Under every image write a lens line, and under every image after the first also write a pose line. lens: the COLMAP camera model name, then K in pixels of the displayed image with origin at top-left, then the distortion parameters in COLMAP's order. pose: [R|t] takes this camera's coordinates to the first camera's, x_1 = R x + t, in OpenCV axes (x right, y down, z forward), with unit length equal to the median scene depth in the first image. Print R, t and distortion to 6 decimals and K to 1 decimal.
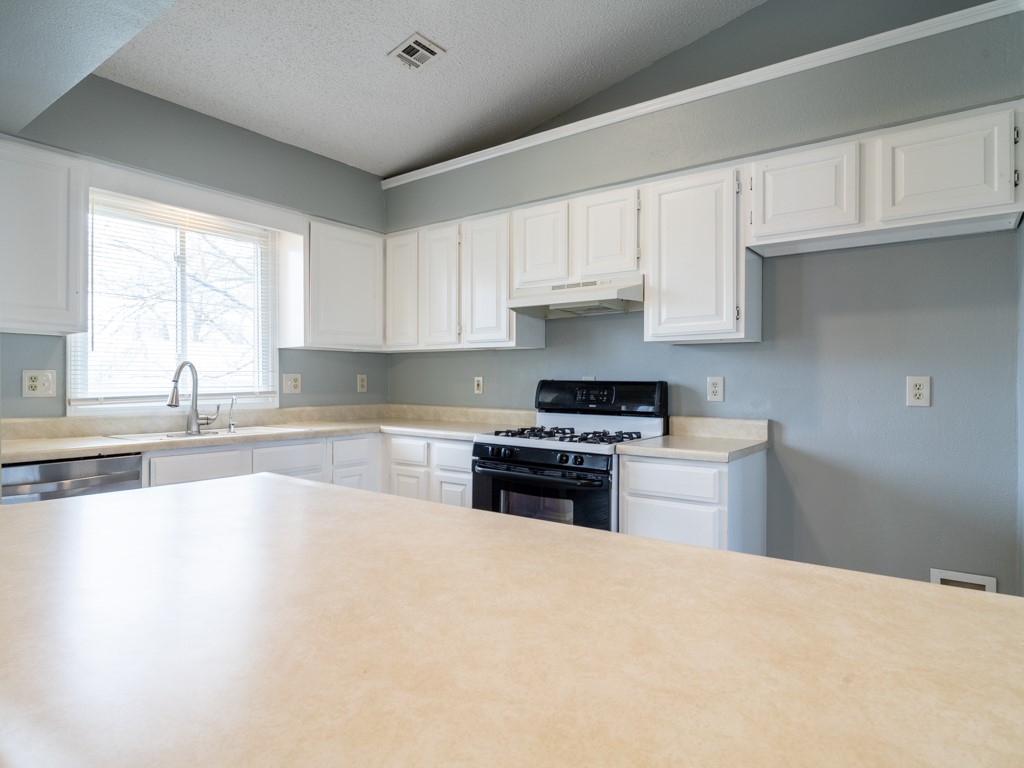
lens RADIAL K [[594.9, 0, 512.0], [0, 594.9, 384.0], [0, 0, 1]] dist [-0.003041, 0.002201]
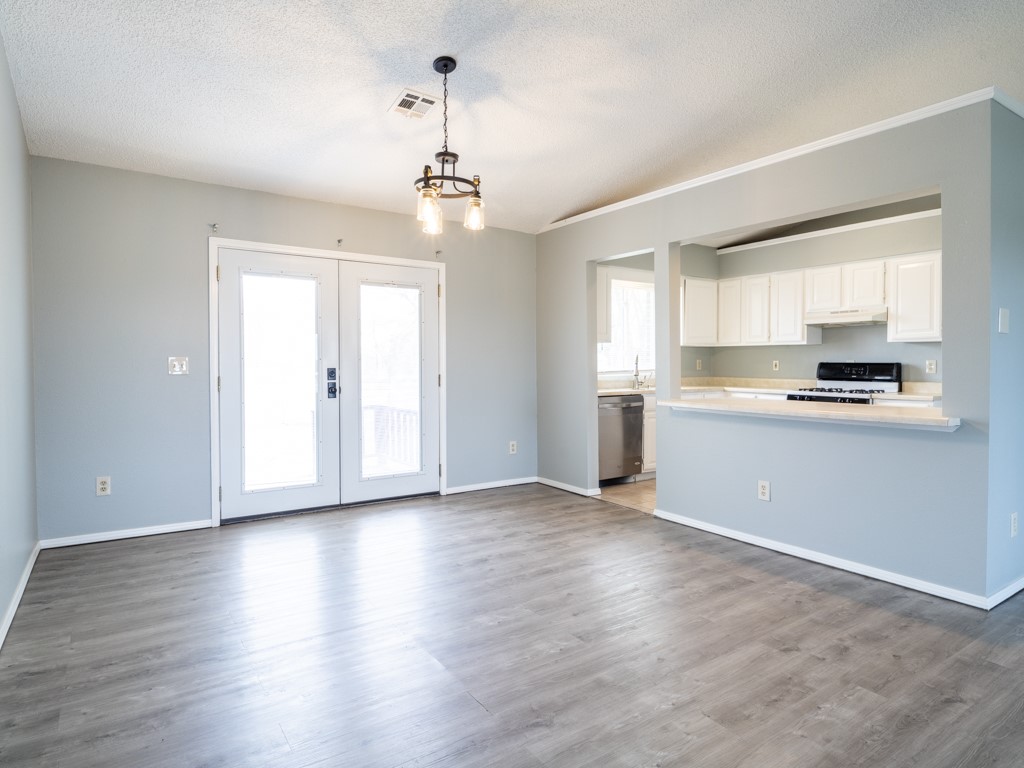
lens RADIAL K [[589.9, 0, 512.0], [0, 589.9, 384.0], [0, 0, 1]] dist [-0.010351, 0.001864]
pose [[0.944905, 0.005612, -0.327298, -0.266501], [0.004275, 0.999556, 0.029480, 0.002571], [0.327318, -0.029255, 0.944461, -1.054814]]
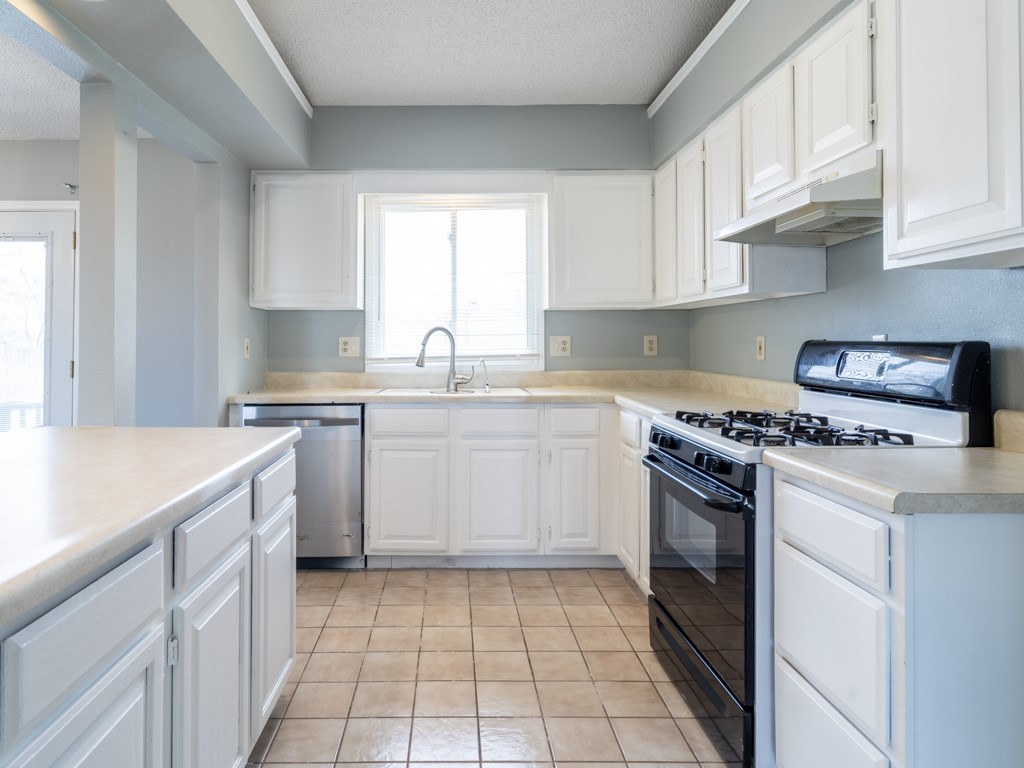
lens RADIAL K [[618.3, 0, 458.3], [0, 618.3, 341.1], [0, 0, 1]] dist [-0.003184, -0.000028]
pose [[0.597011, -0.007688, -0.802196, 0.397635], [0.002825, 0.999968, -0.007481, -0.002261], [0.802228, 0.002199, 0.597013, 0.305941]]
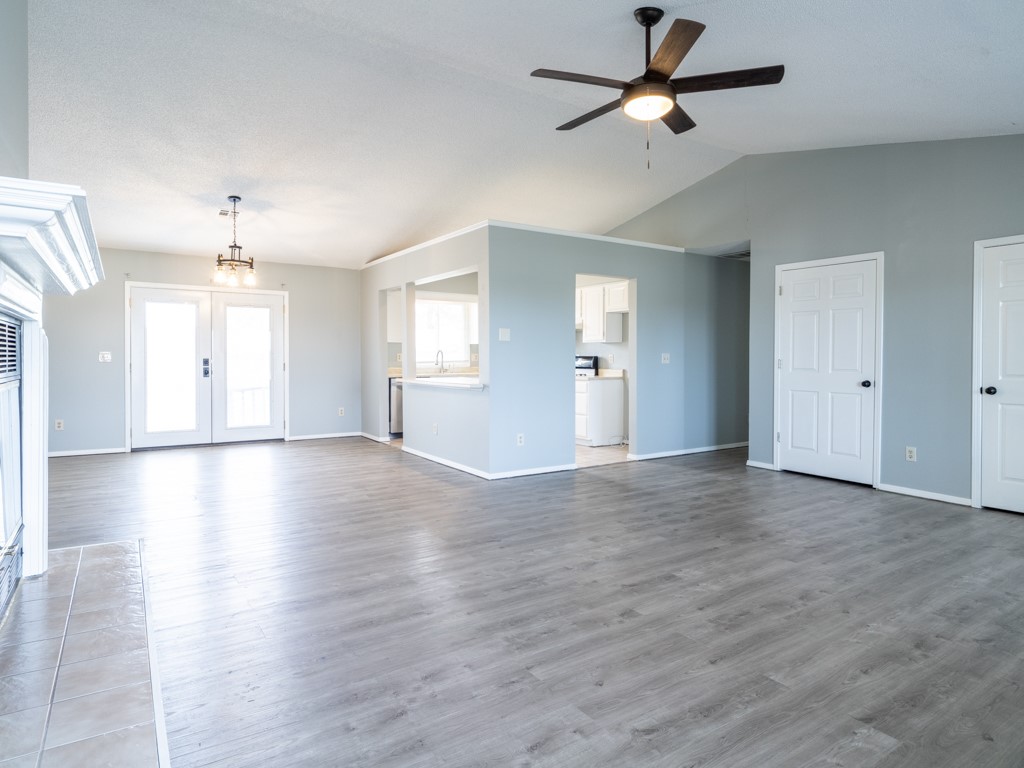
lens RADIAL K [[593.5, 0, 515.9], [0, 593.5, 371.6], [0, 0, 1]] dist [-0.001555, -0.000601]
pose [[0.942235, 0.005482, -0.334907, 0.791676], [0.001364, 0.999795, 0.020204, 0.010048], [0.334949, -0.019494, 0.942034, -1.642176]]
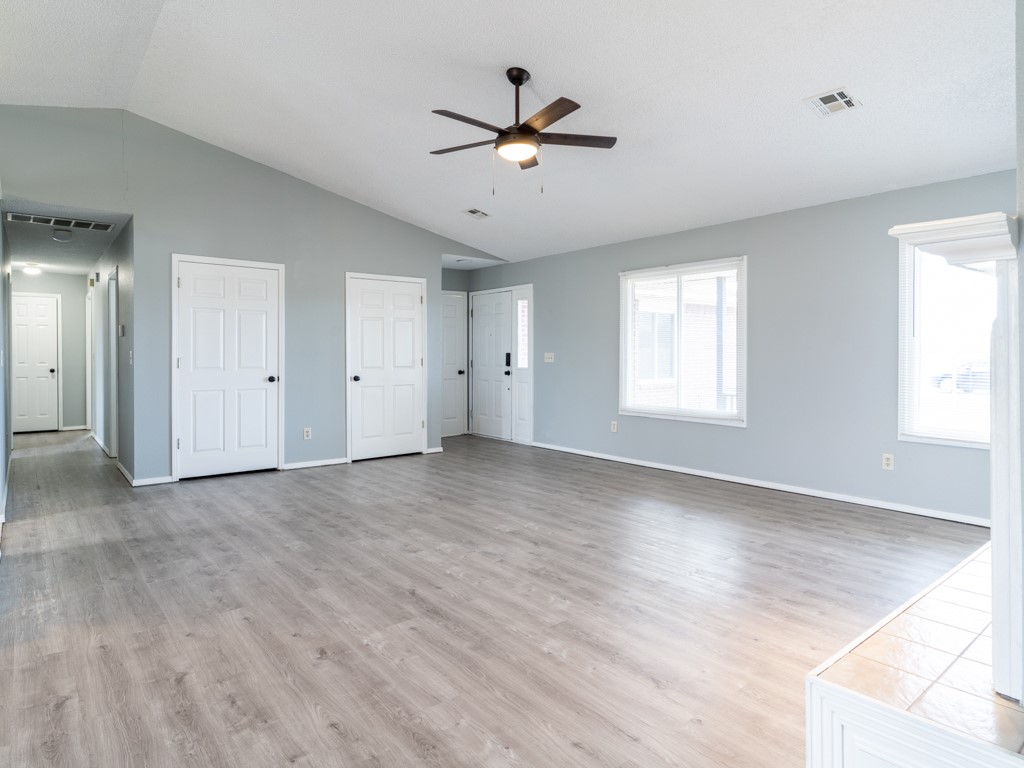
lens RADIAL K [[600.8, 0, 509.4], [0, 600.8, 358.1], [0, 0, 1]] dist [-0.004552, 0.000372]
pose [[0.242952, -0.008391, 0.970002, -0.516042], [0.003897, 0.999963, 0.007674, 0.001980], [-0.970031, 0.001916, 0.242975, -0.915539]]
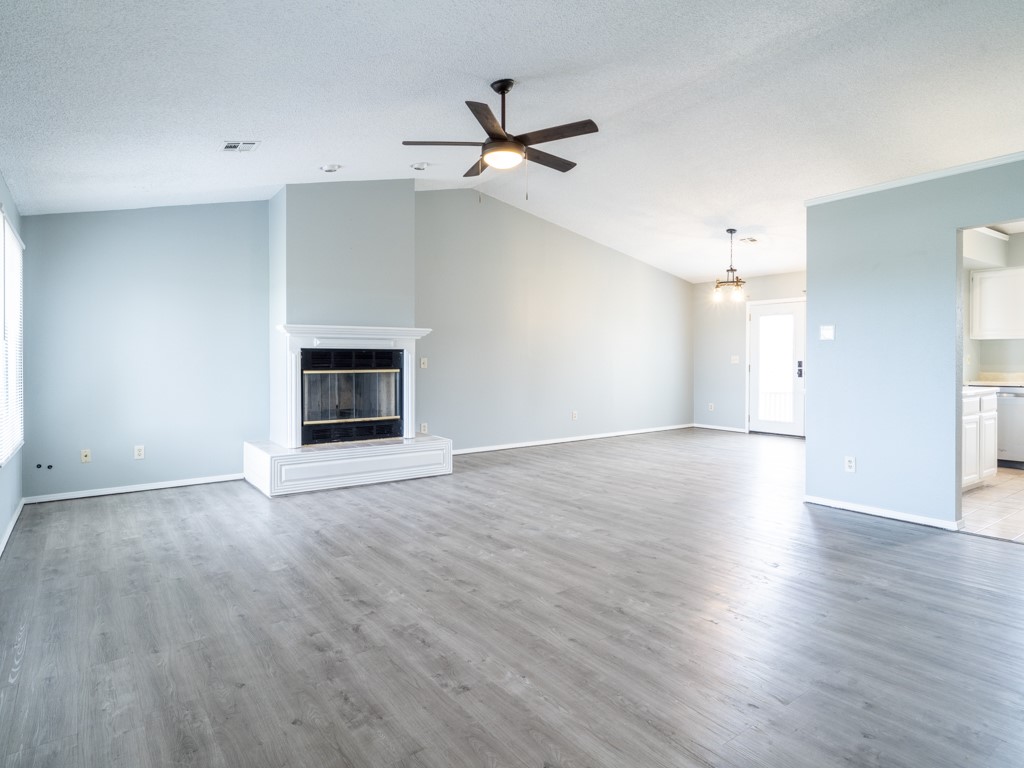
lens RADIAL K [[610.1, 0, 509.0], [0, 610.1, 366.5], [0, 0, 1]] dist [-0.005788, -0.001540]
pose [[-0.304614, 0.006678, -0.952453, 1.857043], [0.000950, 0.999977, 0.006707, 0.009922], [0.952475, 0.001139, -0.304613, -0.245490]]
